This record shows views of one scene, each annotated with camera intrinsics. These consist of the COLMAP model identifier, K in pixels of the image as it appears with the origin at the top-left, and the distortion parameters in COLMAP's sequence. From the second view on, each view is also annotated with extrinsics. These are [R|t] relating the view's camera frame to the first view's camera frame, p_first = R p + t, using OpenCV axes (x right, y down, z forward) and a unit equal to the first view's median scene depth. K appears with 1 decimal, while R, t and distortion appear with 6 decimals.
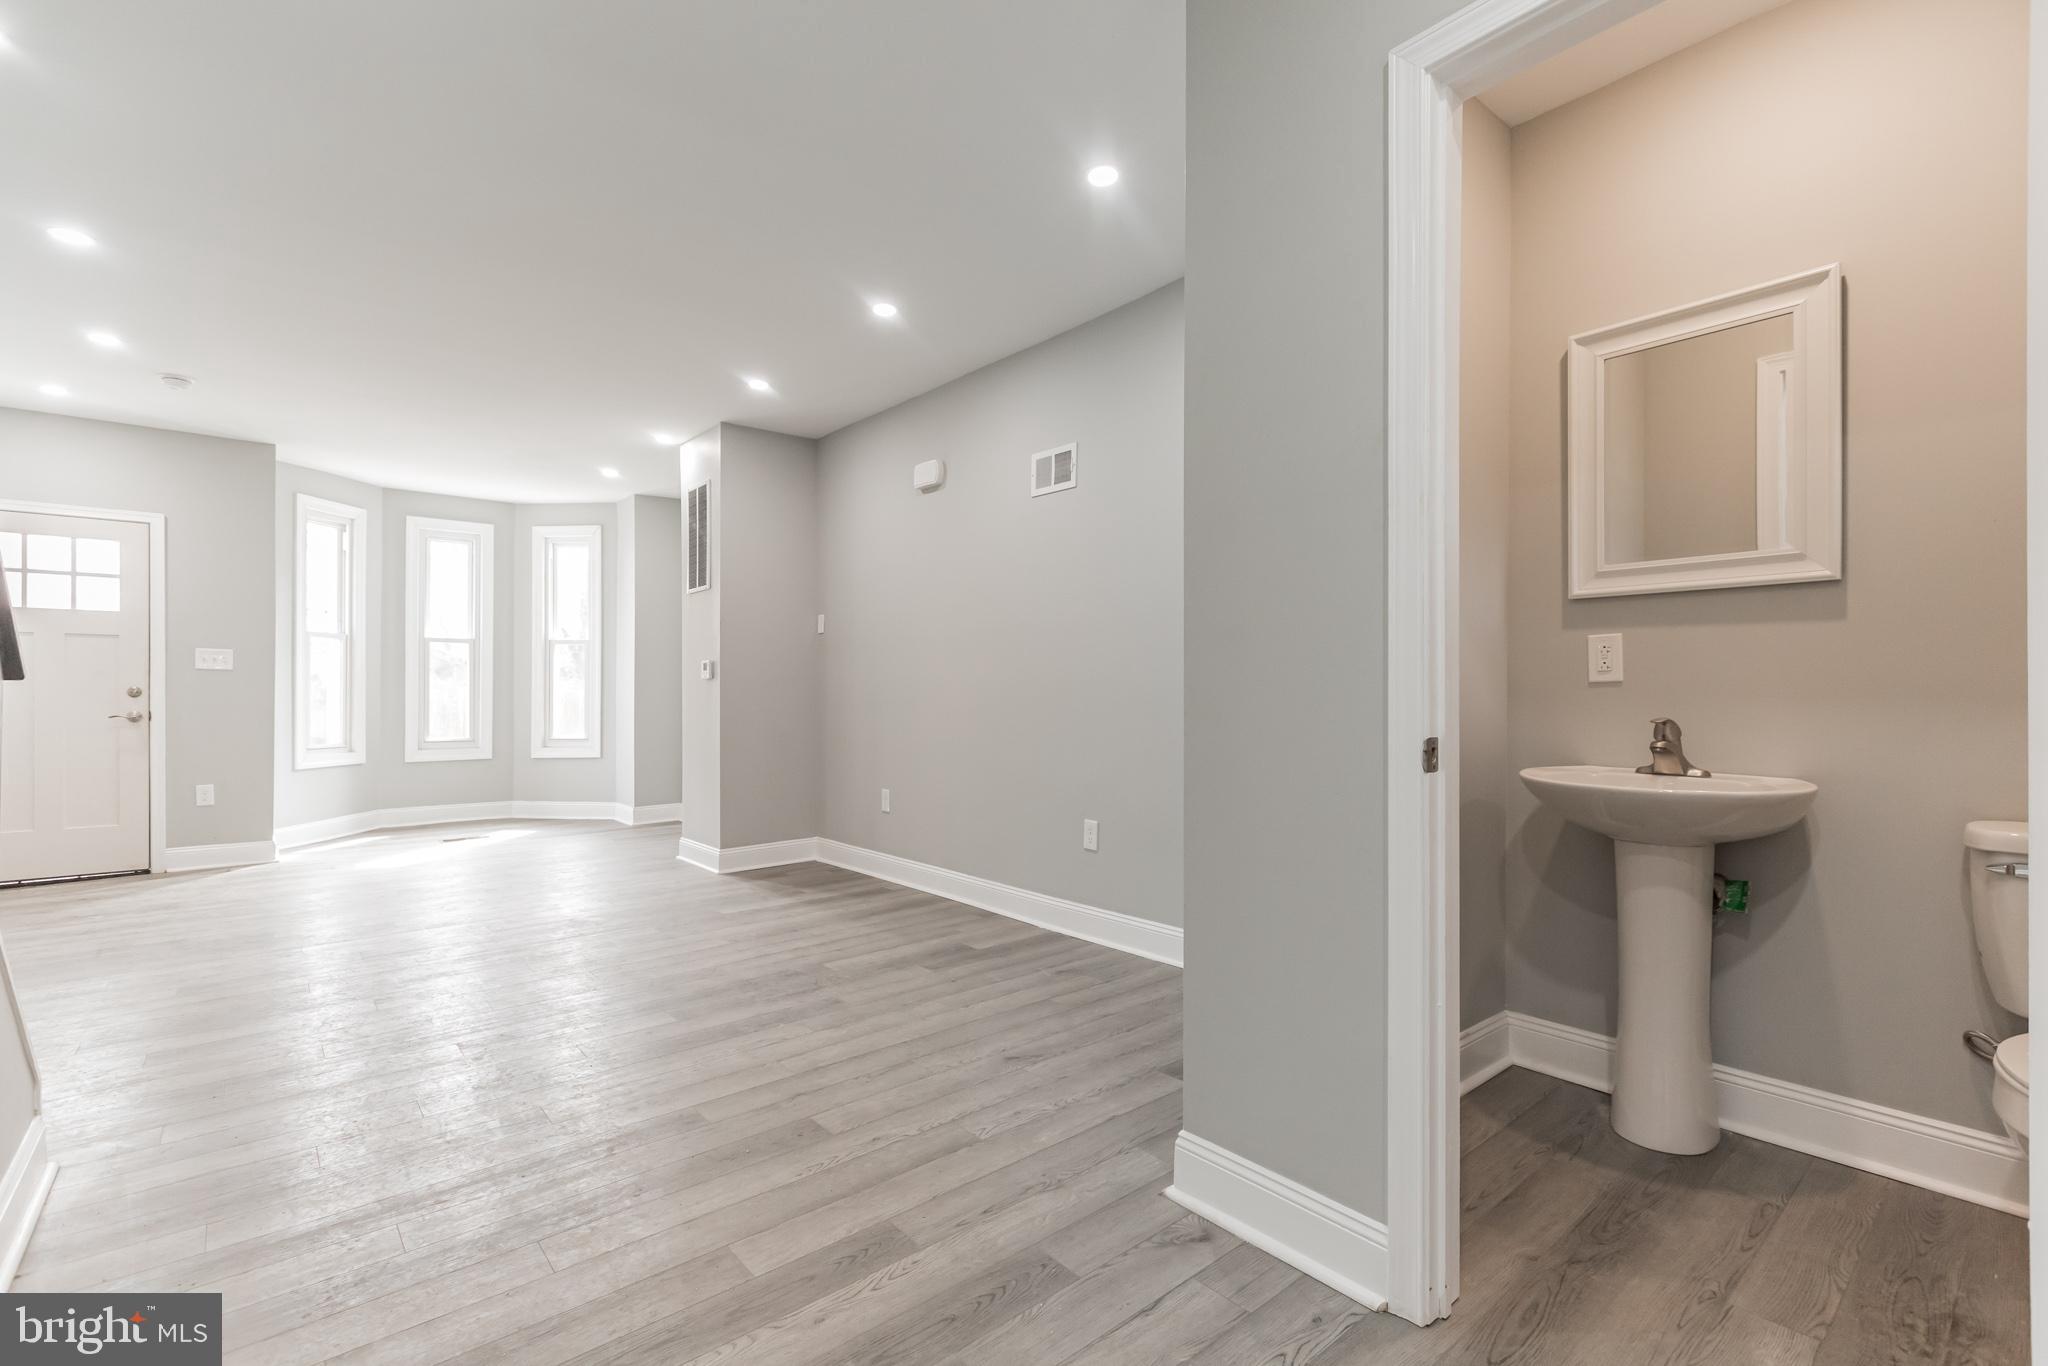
lens RADIAL K [[929.6, 0, 1027.3], [0, 929.6, 695.1], [0, 0, 1]] dist [0.002258, 0.000491]
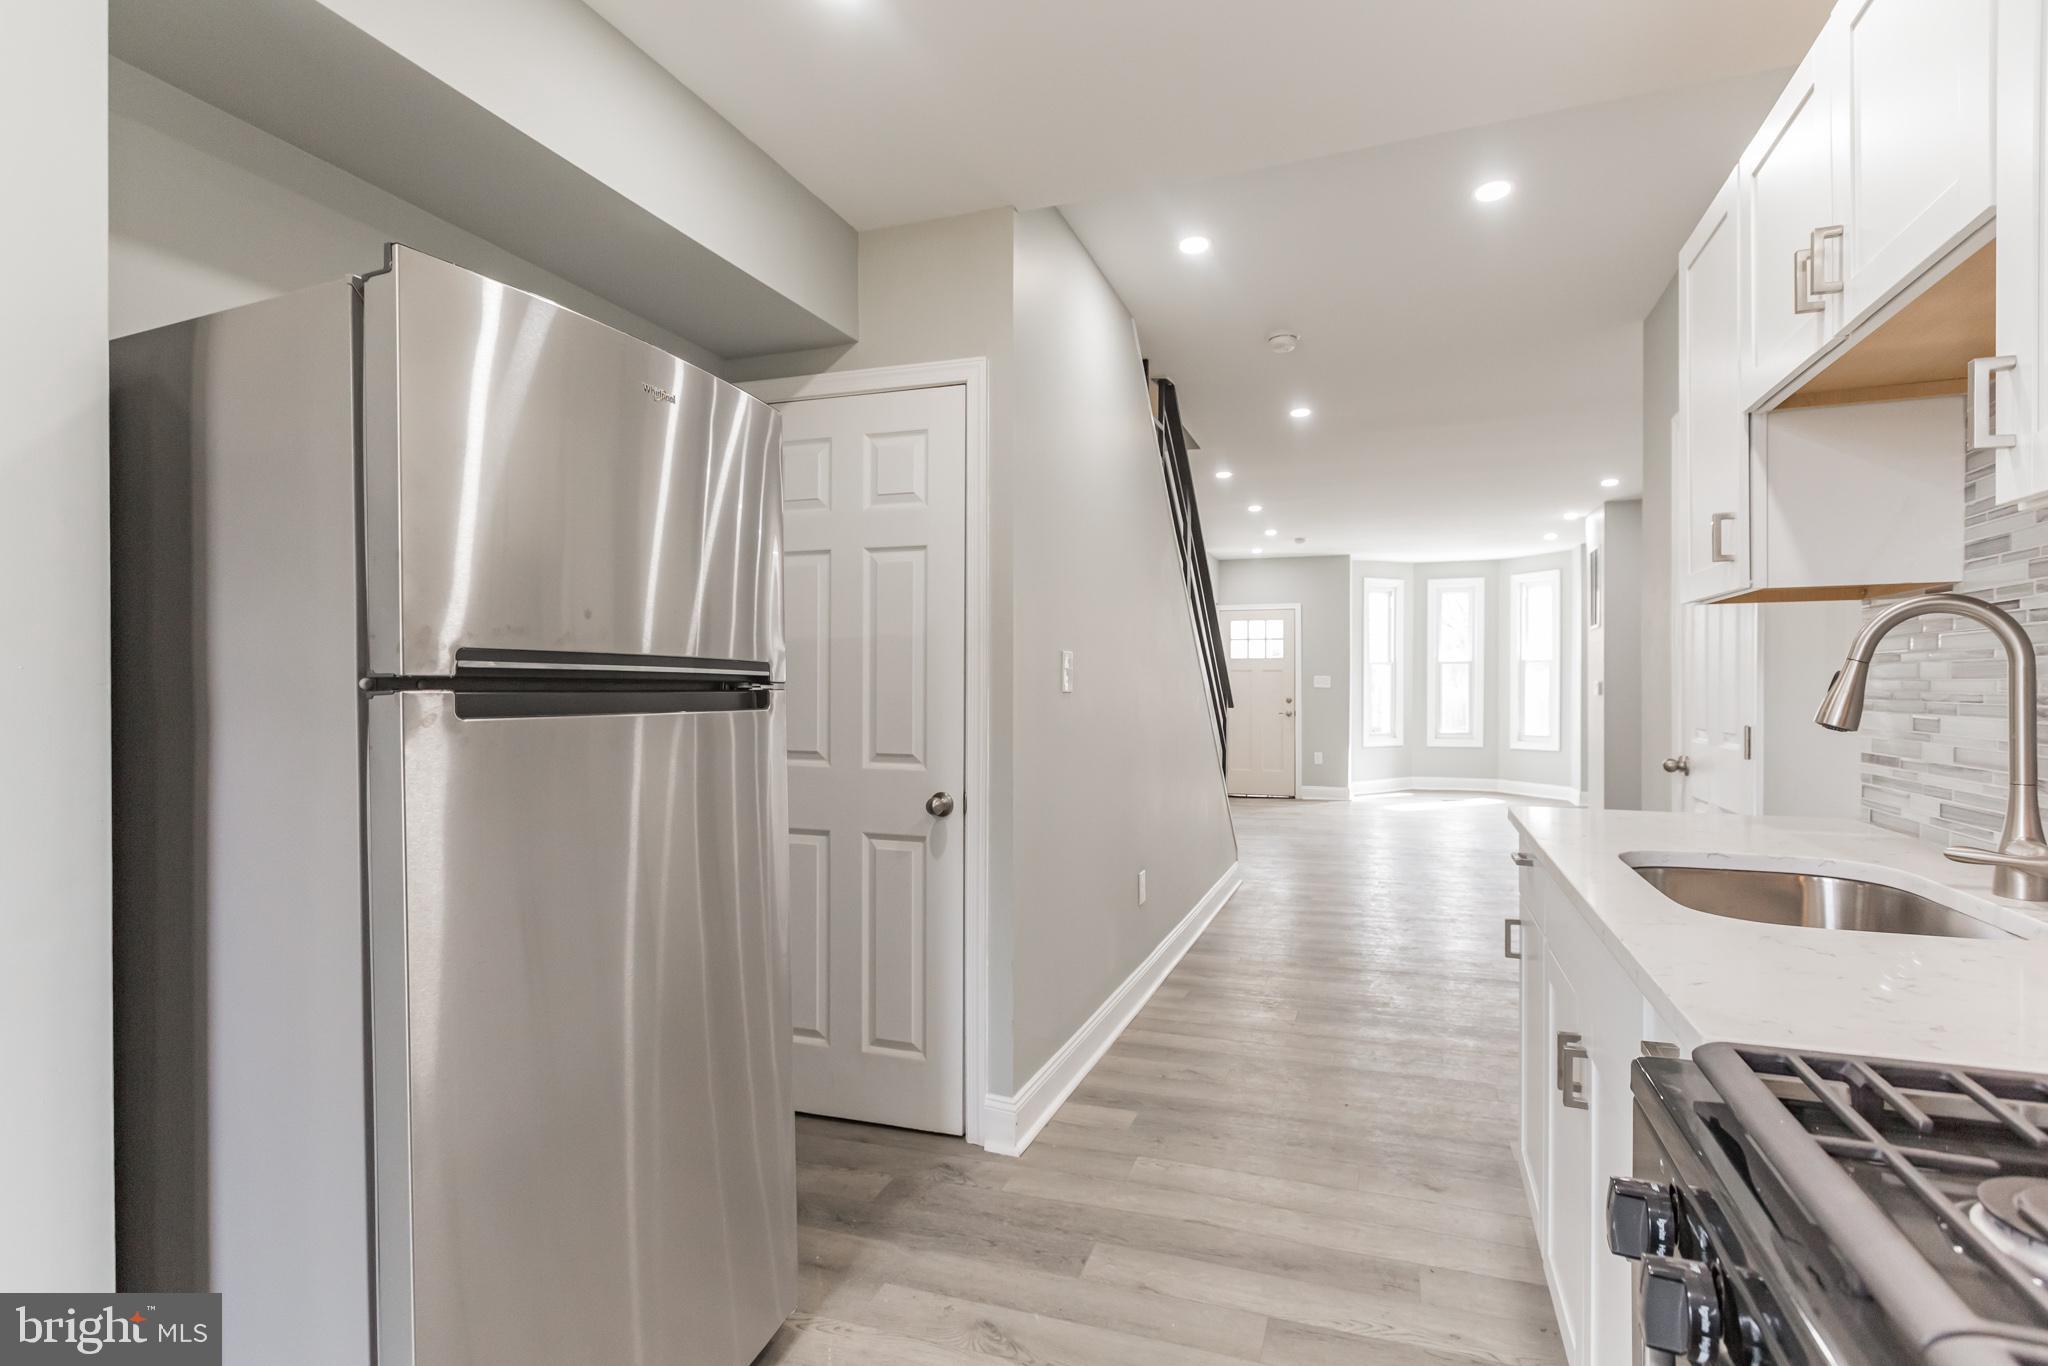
lens RADIAL K [[929.6, 0, 1069.2], [0, 929.6, 692.3], [0, 0, 1]] dist [0.002258, 0.000491]
pose [[0.516700, 0.002631, -0.856163, 0.323567], [0.000785, 0.999993, 0.003547, -0.020934], [0.856166, -0.002504, 0.516694, -0.266798]]
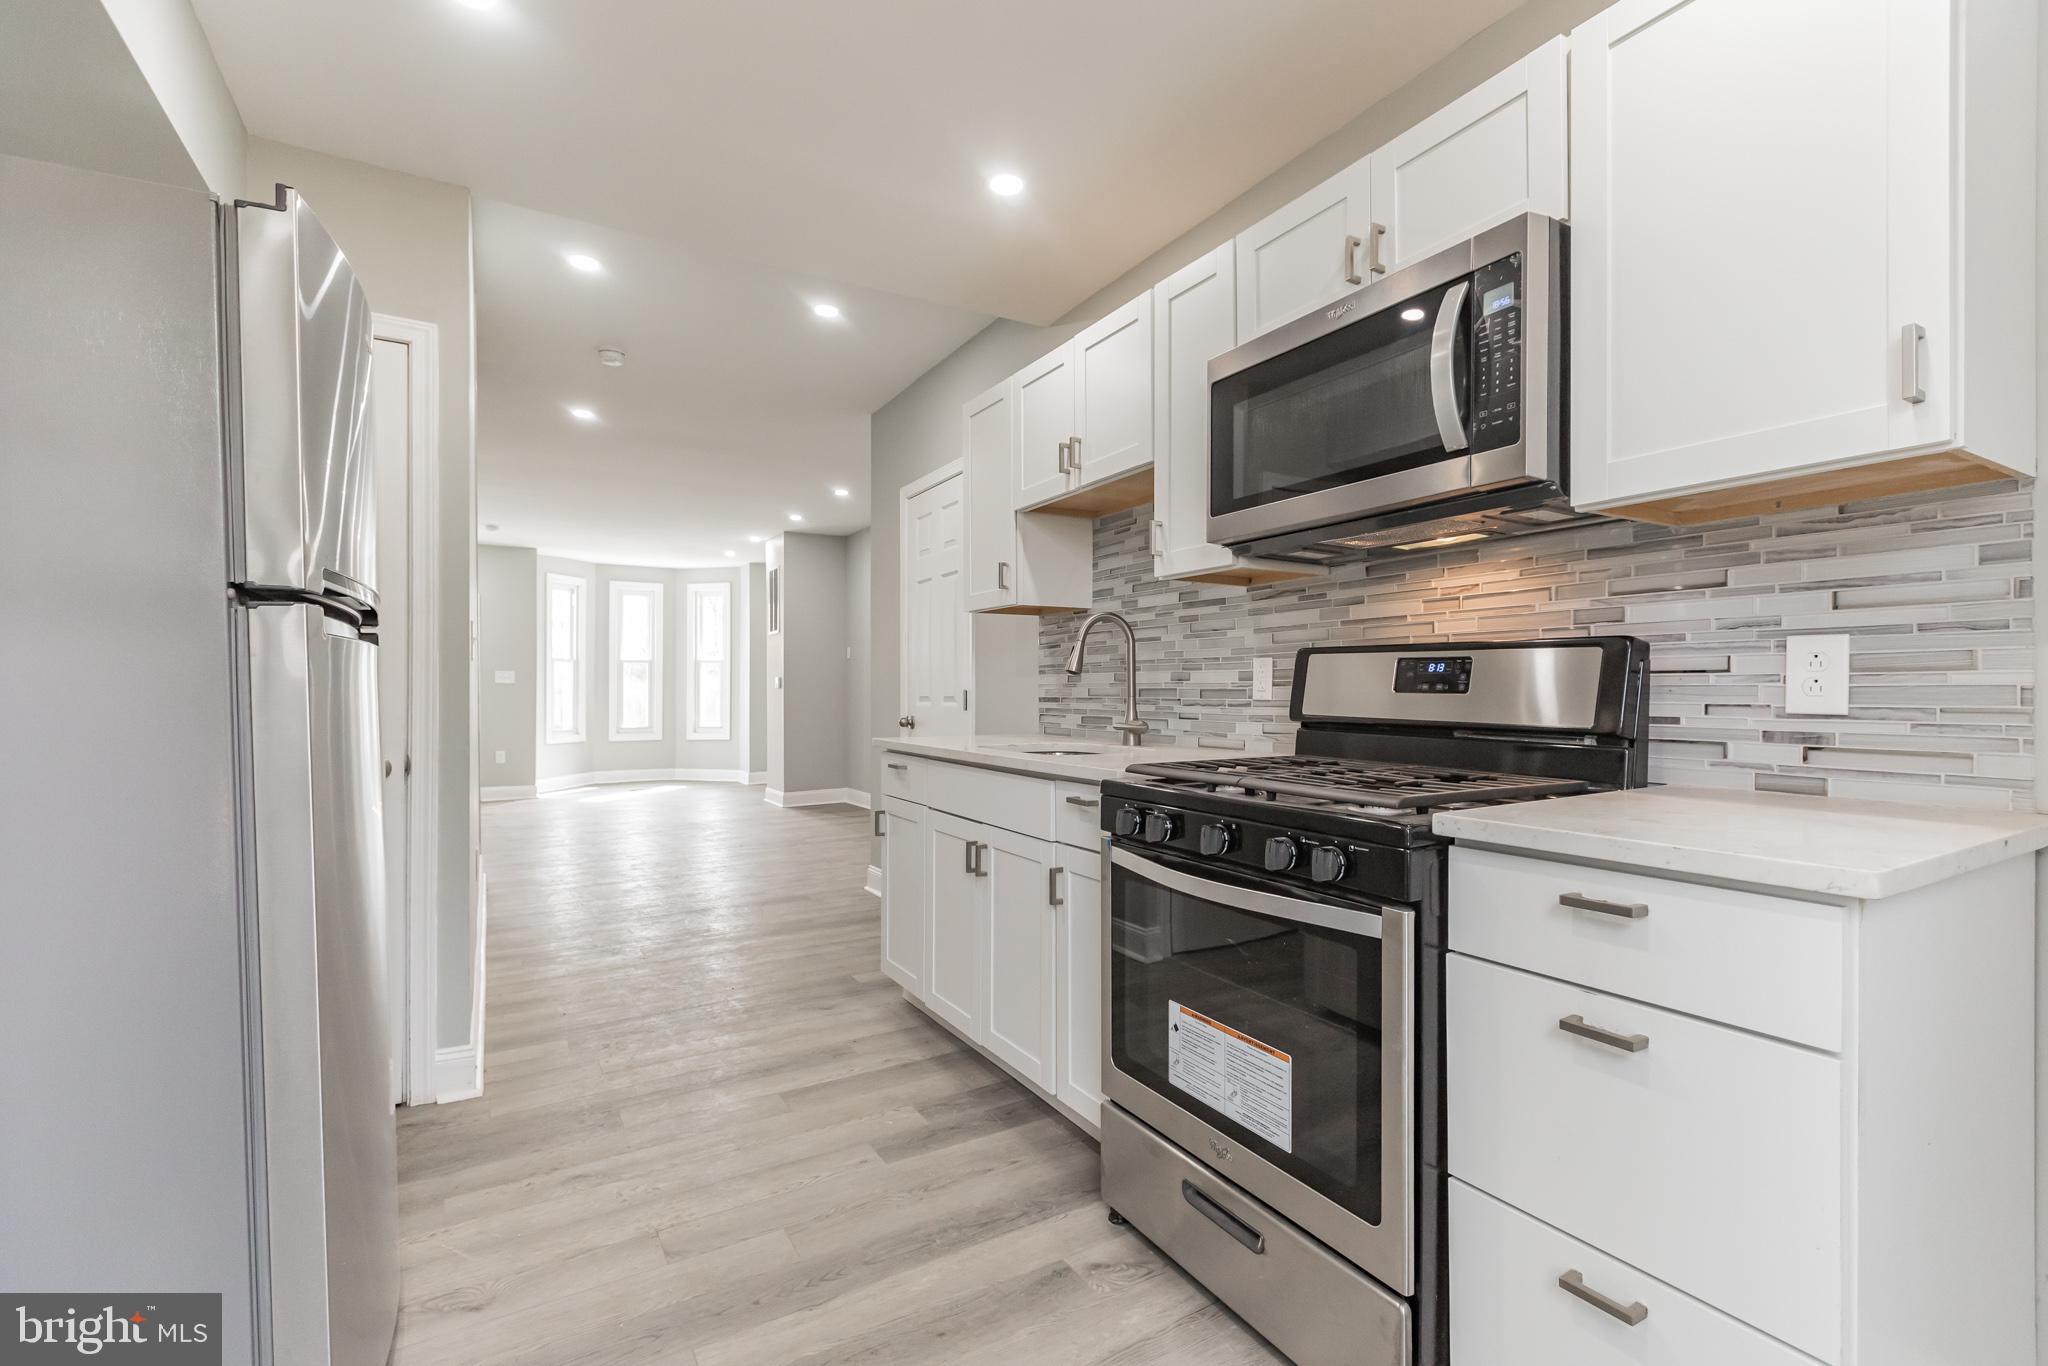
lens RADIAL K [[929.6, 0, 1034.2], [0, 929.6, 694.9], [0, 0, 1]] dist [0.002258, 0.000491]
pose [[0.986579, -0.000715, -0.163285, 0.291921], [0.000707, 1.000000, -0.000101, -0.003985], [0.163285, -0.000016, 0.986579, -0.425395]]
